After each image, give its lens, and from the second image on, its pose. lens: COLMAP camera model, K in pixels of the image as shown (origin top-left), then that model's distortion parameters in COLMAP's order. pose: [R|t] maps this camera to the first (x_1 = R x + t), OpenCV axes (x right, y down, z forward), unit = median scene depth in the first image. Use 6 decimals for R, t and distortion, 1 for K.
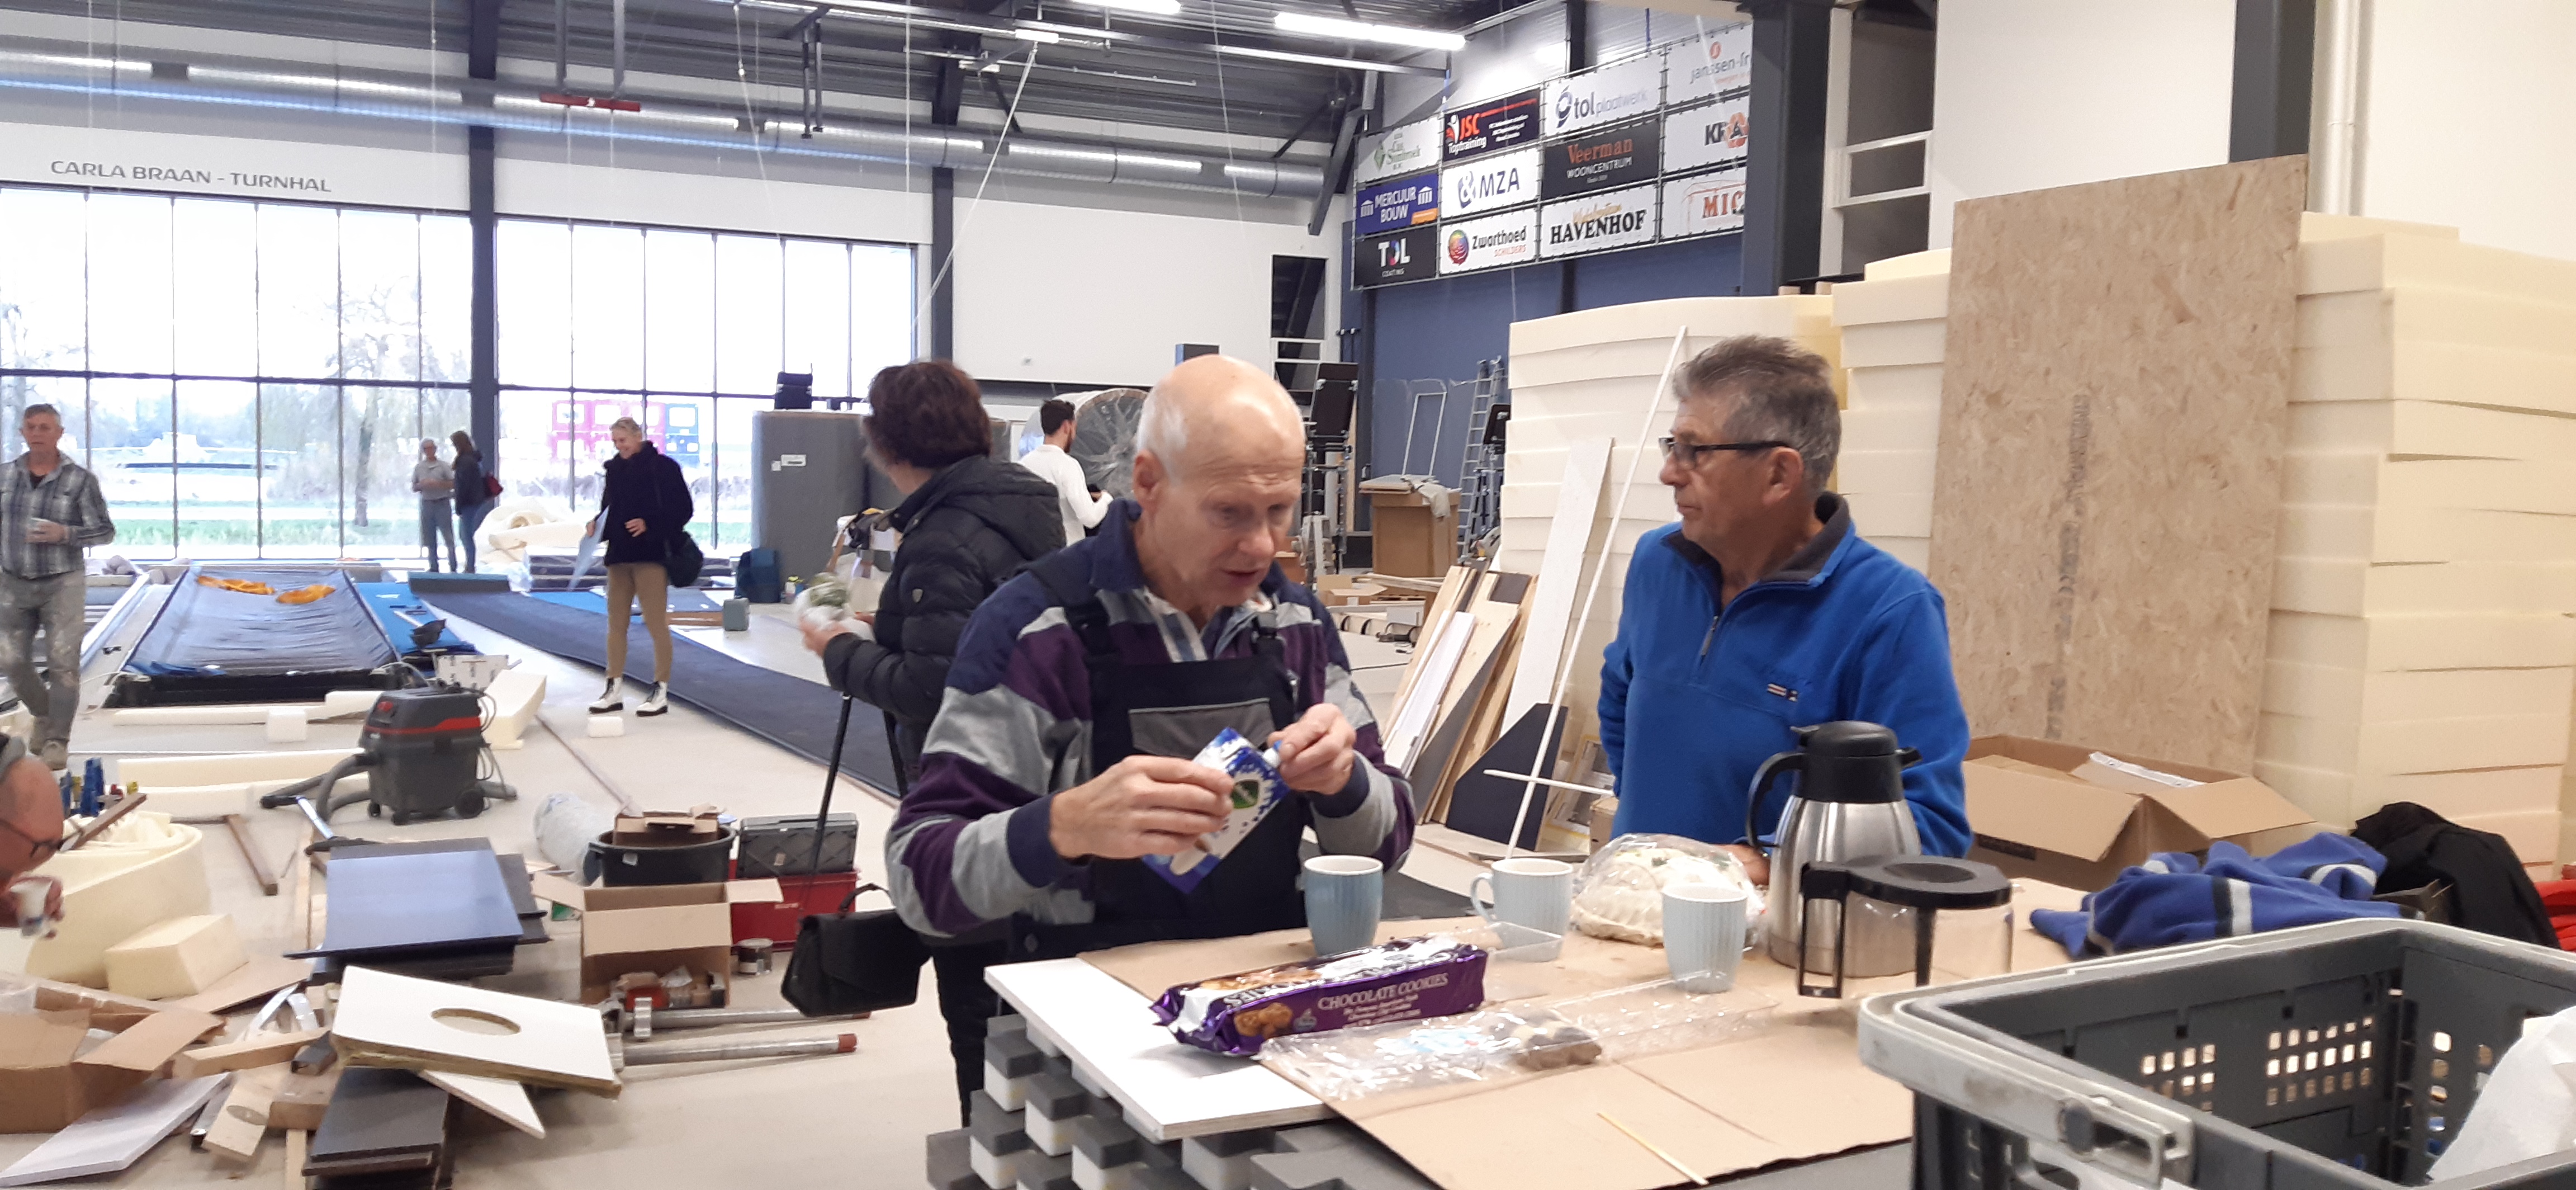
lens RADIAL K [[1990.1, 0, 1288.0], [0, 1990.1, 595.0], [0, 0, 1]] dist [0.075852, -0.142405]
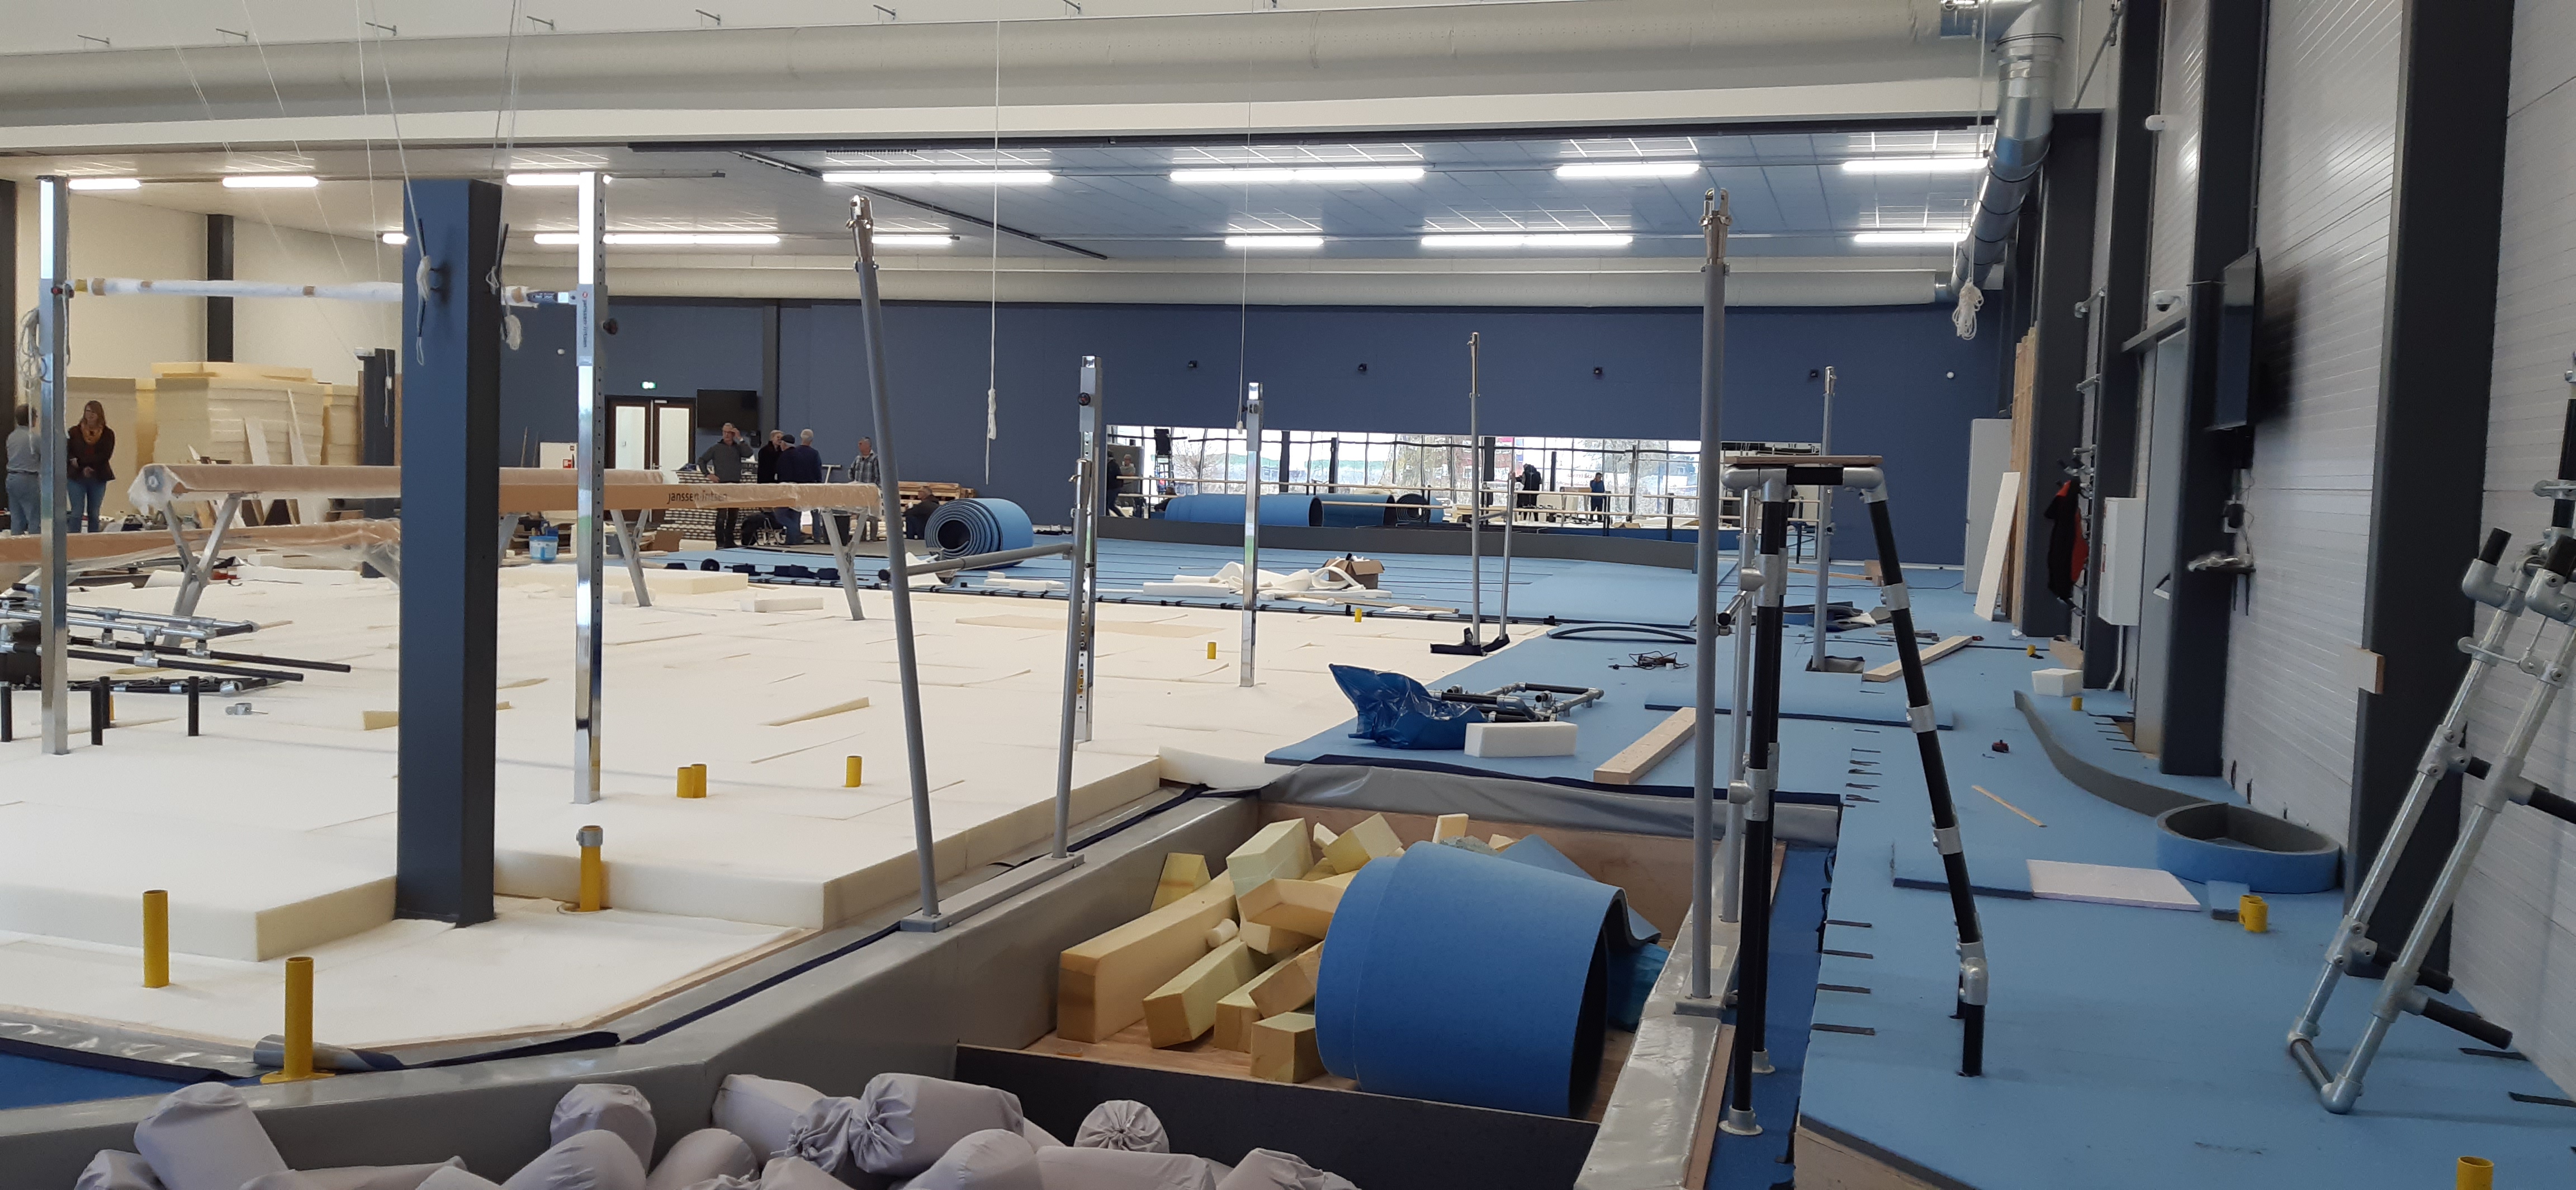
lens RADIAL K [[1987.9, 0, 1288.0], [0, 1987.9, 595.0], [0, 0, 1]] dist [0.101266, -0.190307]
pose [[-0.716842, -0.088828, 0.691554, -4.829892], [-0.003646, 0.992315, 0.123681, -0.288186], [-0.697226, 0.086138, -0.711657, 3.068322]]
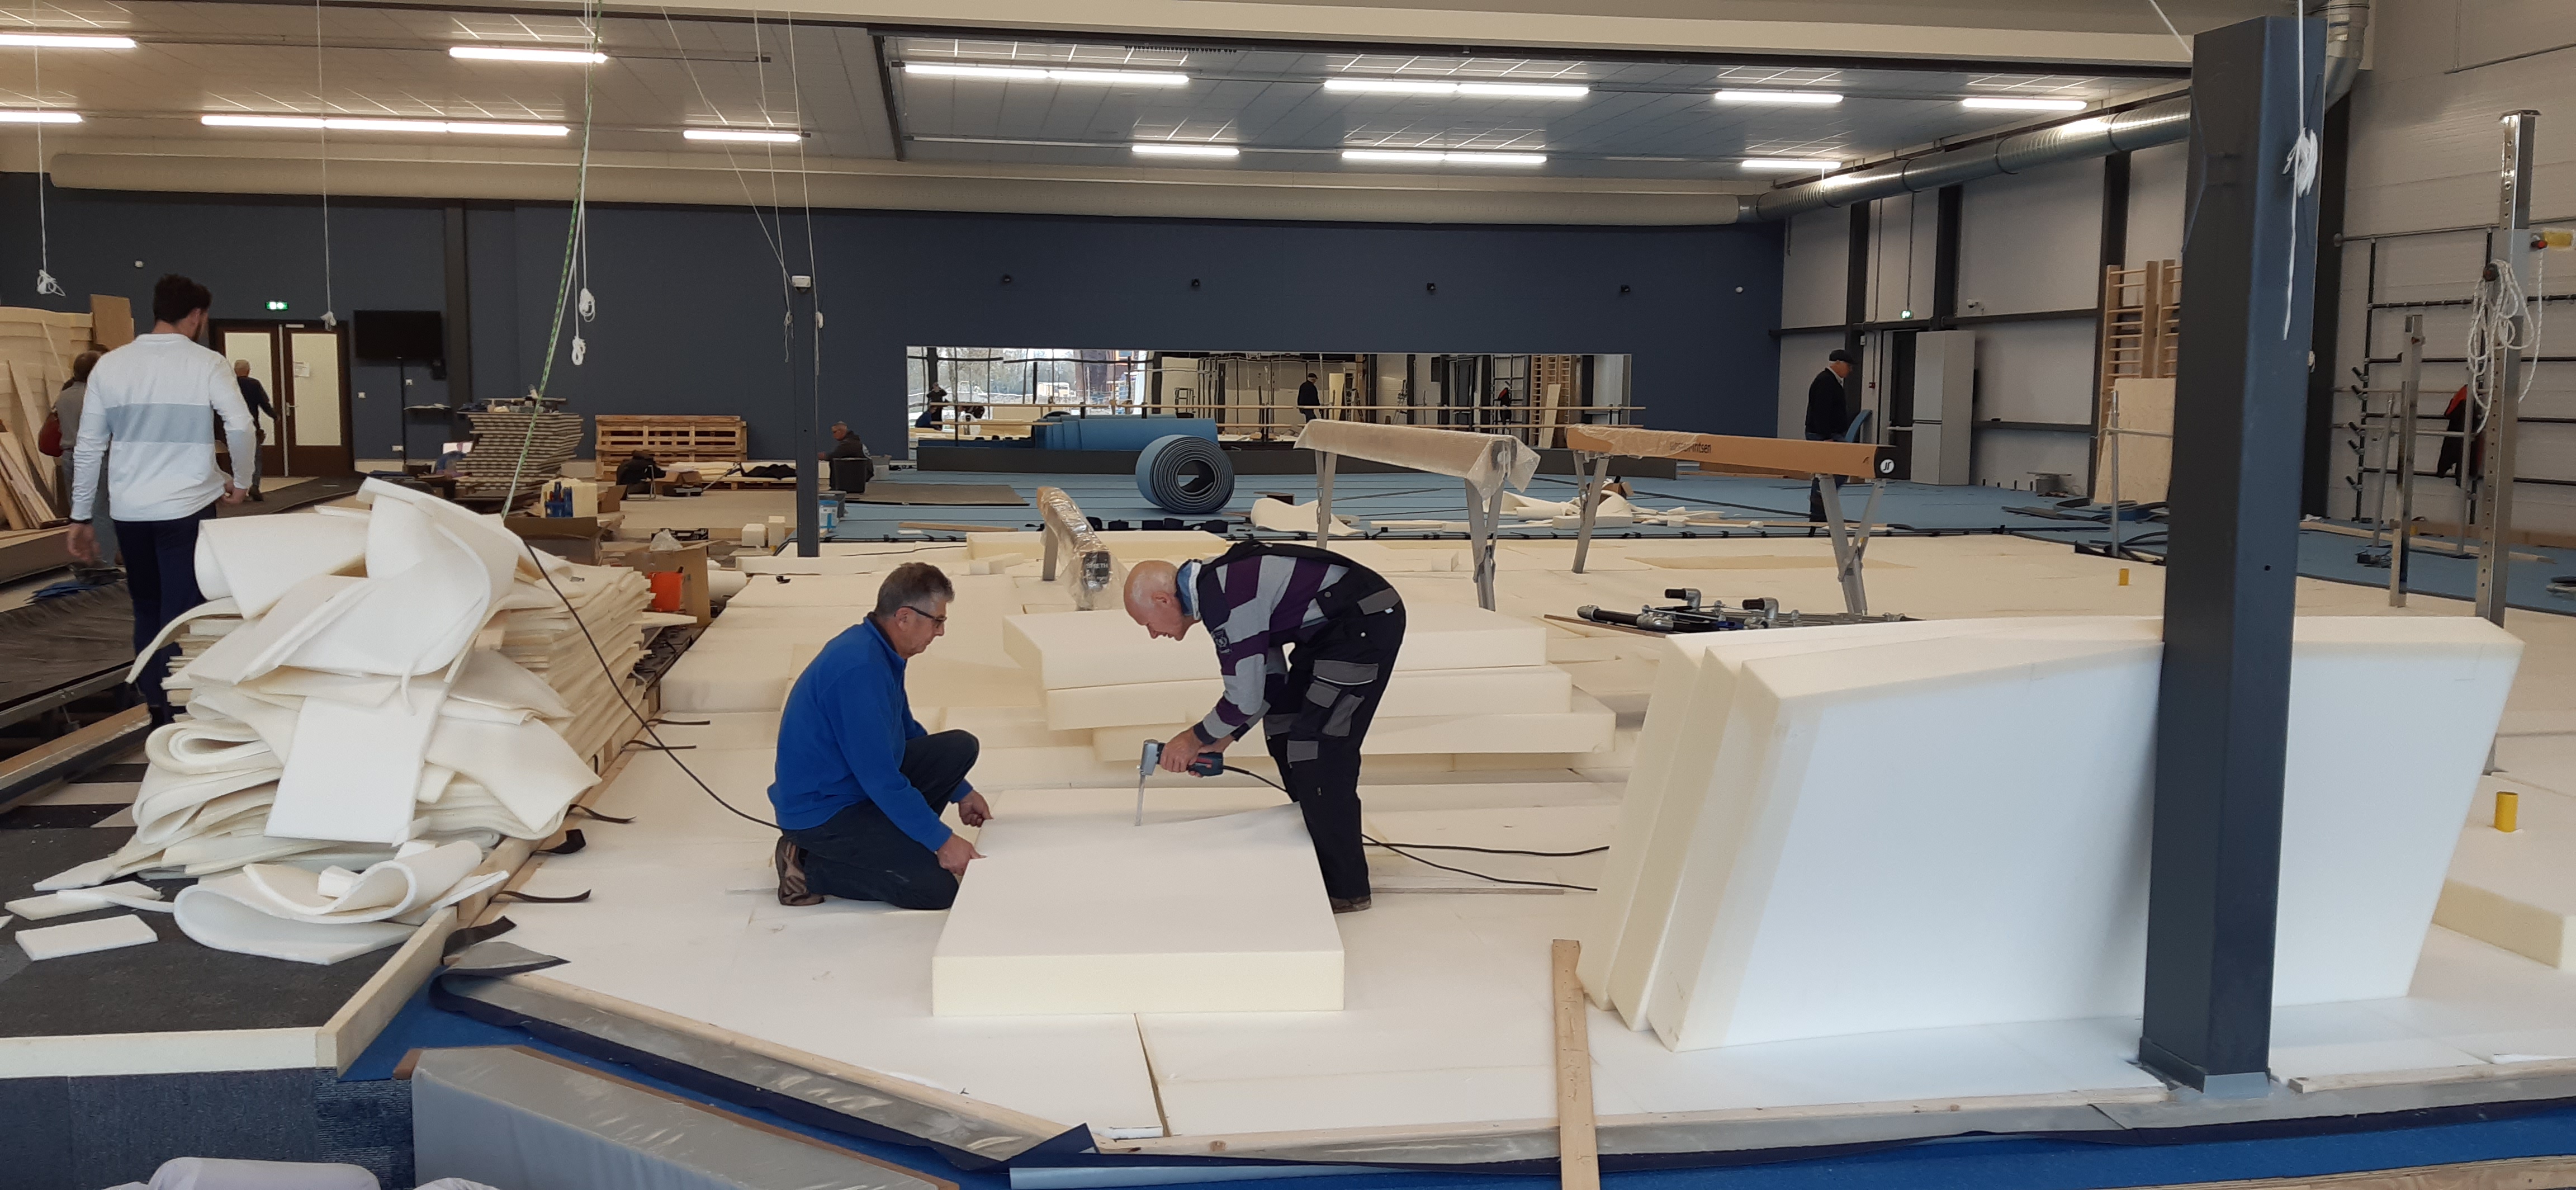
lens RADIAL K [[1987.9, 0, 1288.0], [0, 1987.9, 595.0], [0, 0, 1]] dist [0.101266, -0.190307]
pose [[-0.953477, -0.058039, 0.295827, -2.887159], [-0.007708, 0.985665, 0.168538, -0.311342], [-0.301368, 0.158416, -0.940256, 4.060283]]
